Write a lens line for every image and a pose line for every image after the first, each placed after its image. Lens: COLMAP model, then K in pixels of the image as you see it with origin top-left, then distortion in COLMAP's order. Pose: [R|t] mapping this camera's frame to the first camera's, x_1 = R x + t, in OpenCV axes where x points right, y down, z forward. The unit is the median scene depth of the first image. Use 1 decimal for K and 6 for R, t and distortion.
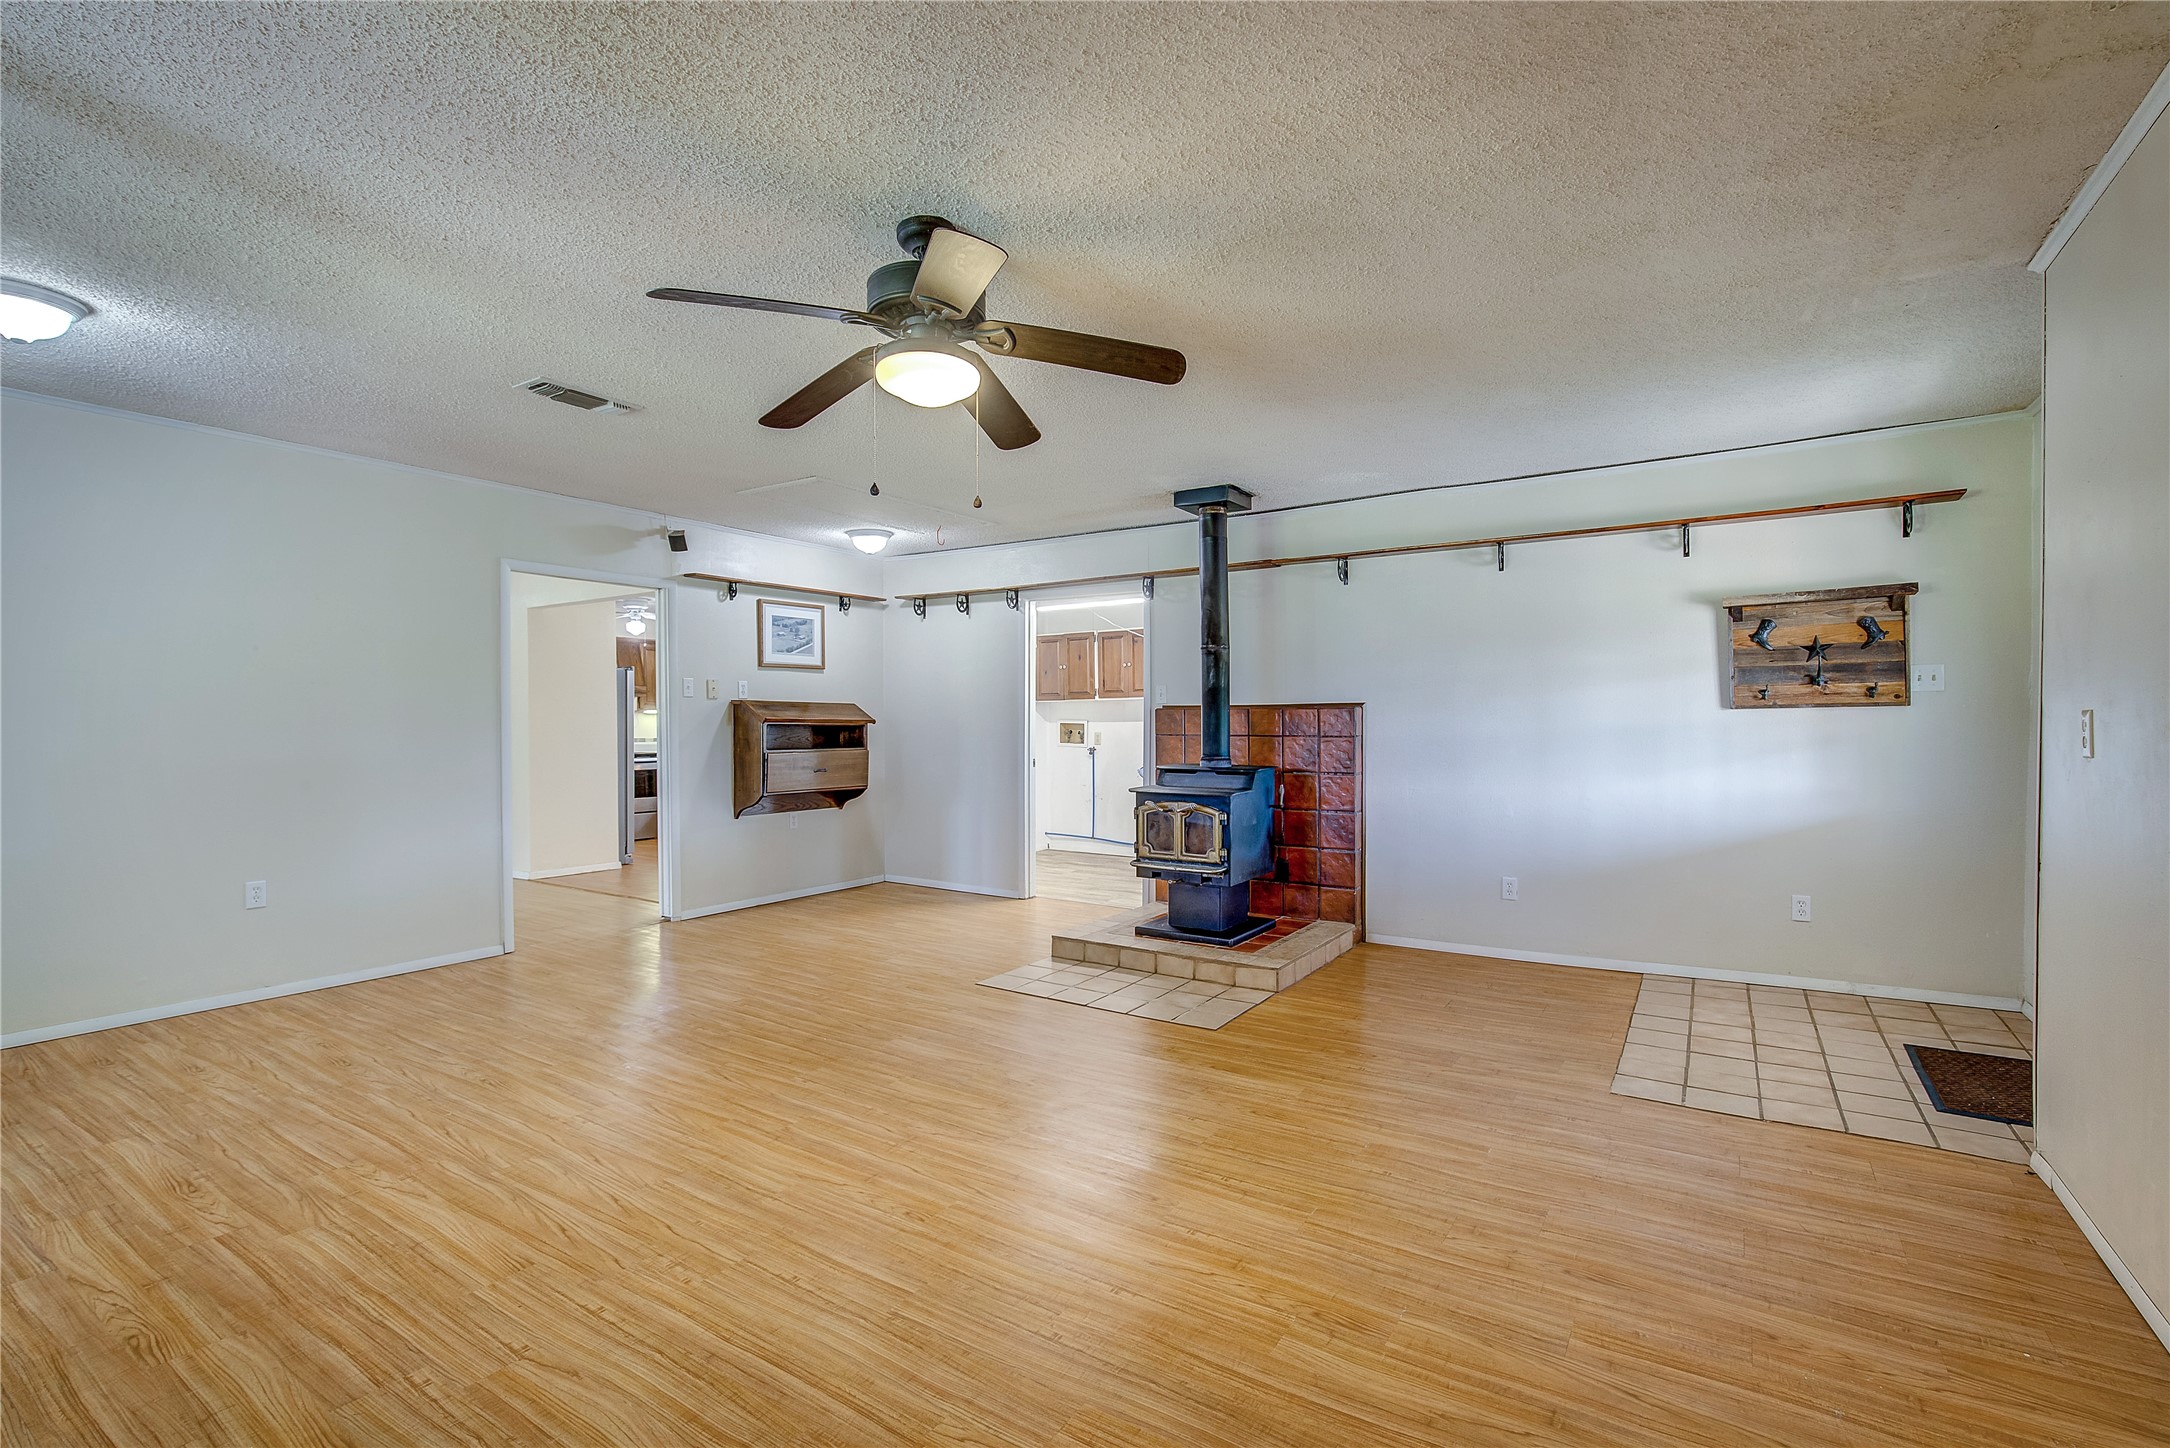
lens RADIAL K [[984.4, 0, 1093.4], [0, 984.4, 731.9], [0, 0, 1]] dist [-0.000543, 0.001097]
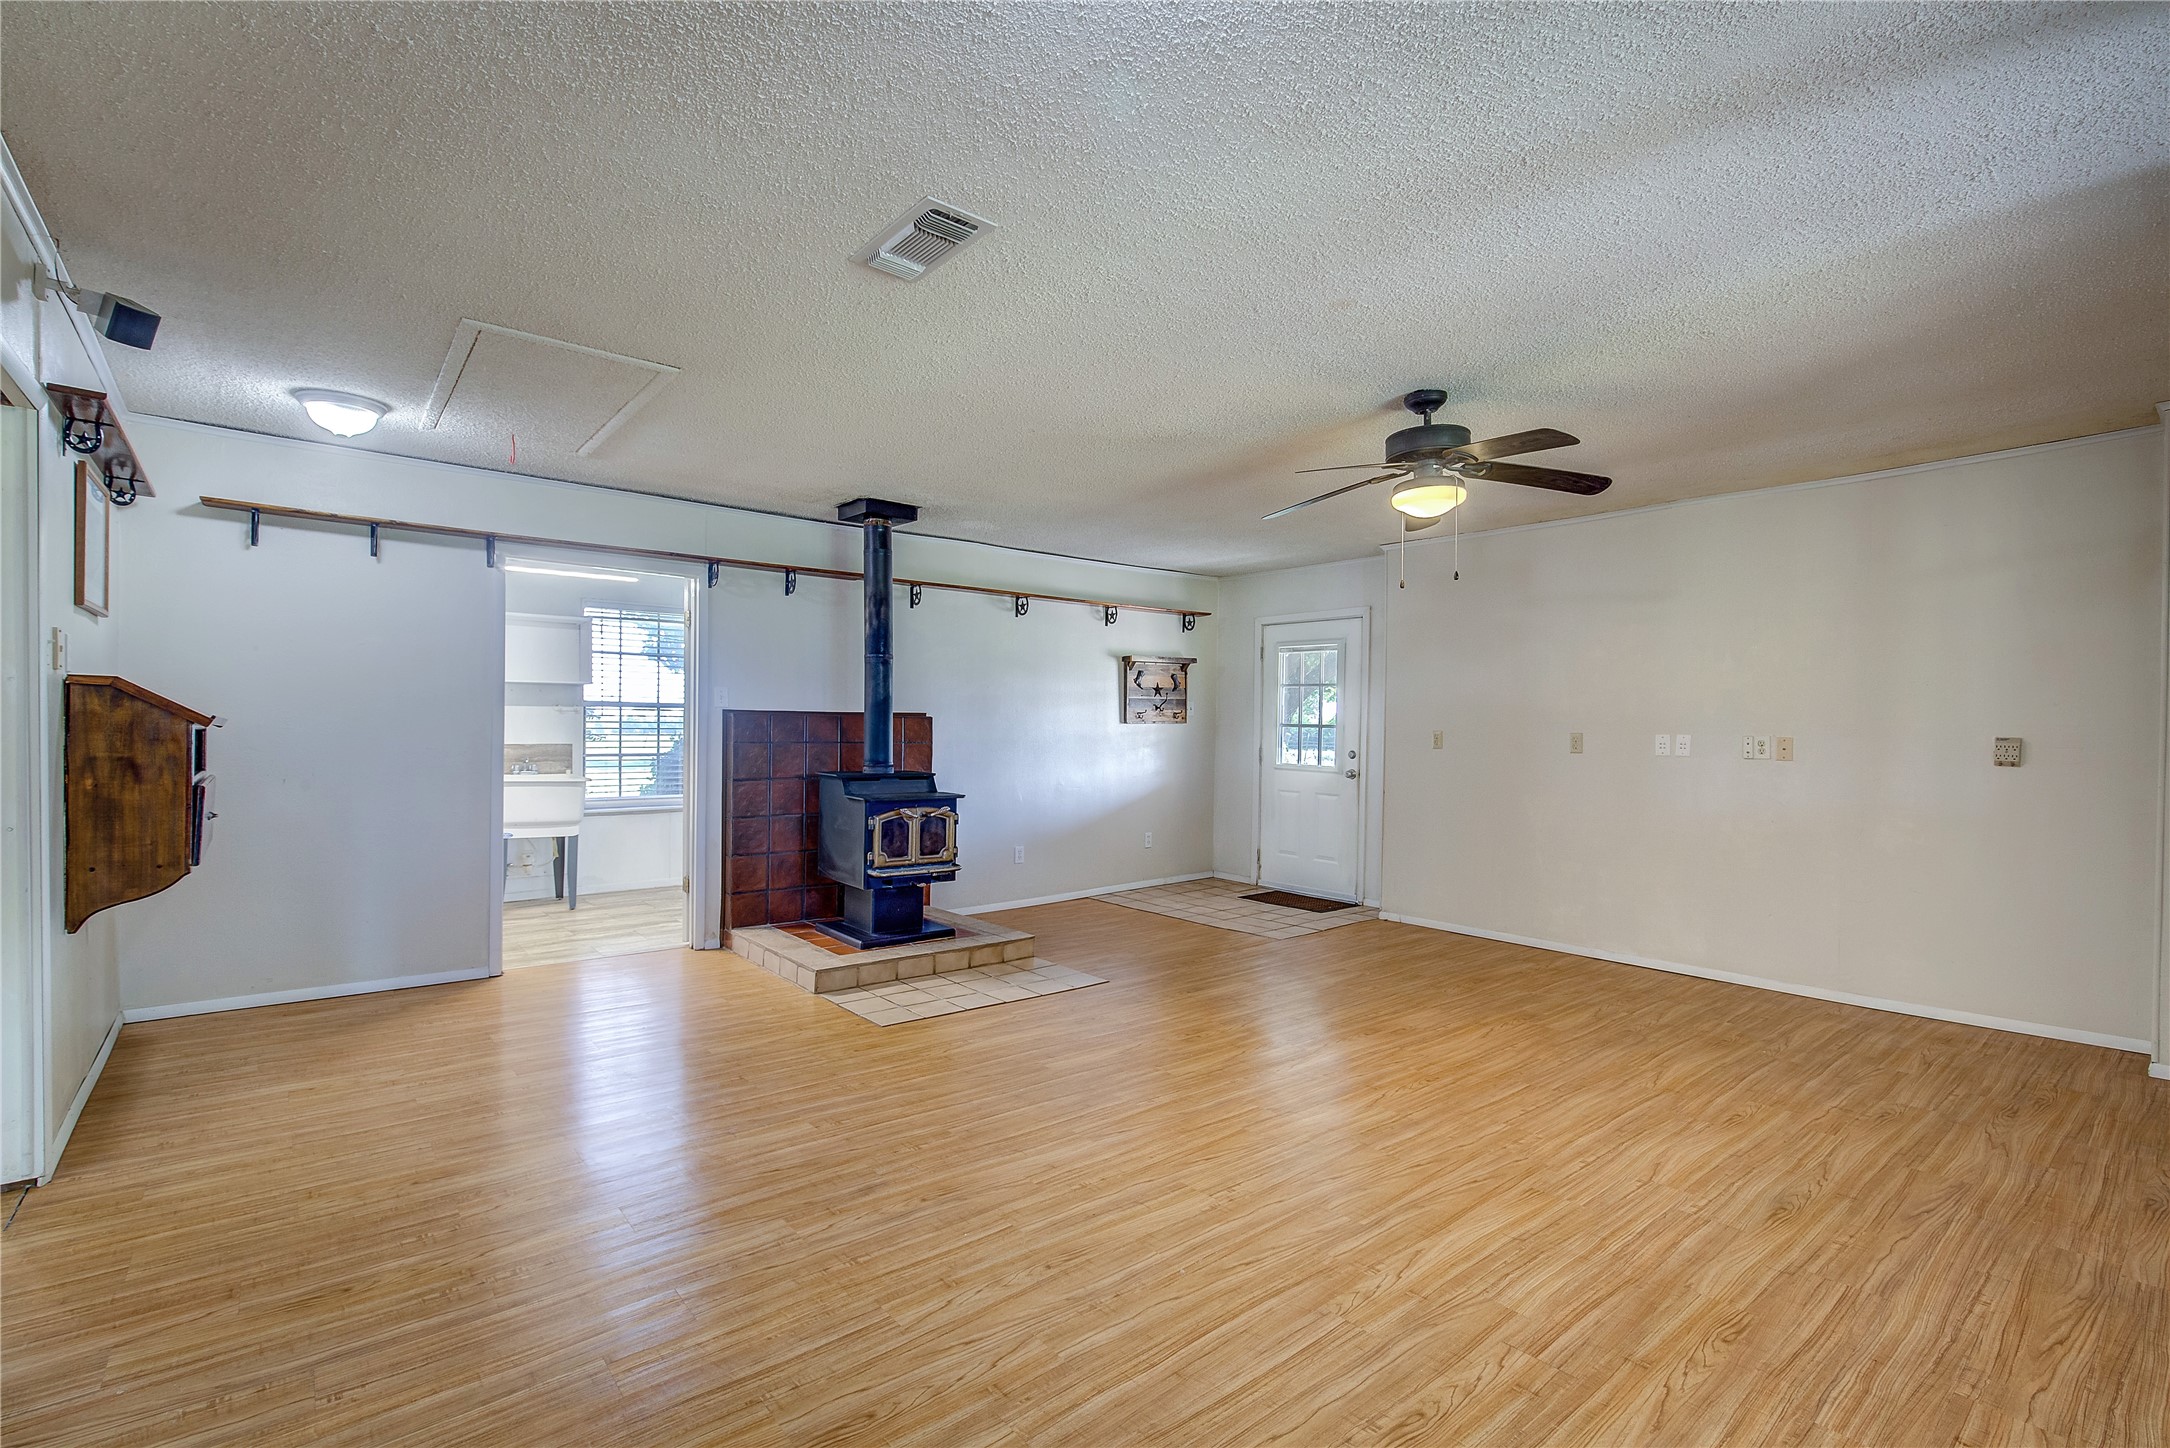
lens RADIAL K [[984.4, 0, 1090.9], [0, 984.4, 728.1], [0, 0, 1]] dist [-0.000543, 0.001097]
pose [[0.293020, 0.004887, 0.956094, -0.995234], [-0.000891, 0.999988, -0.004838, -0.008093], [-0.956106, 0.000566, 0.293020, 0.615797]]
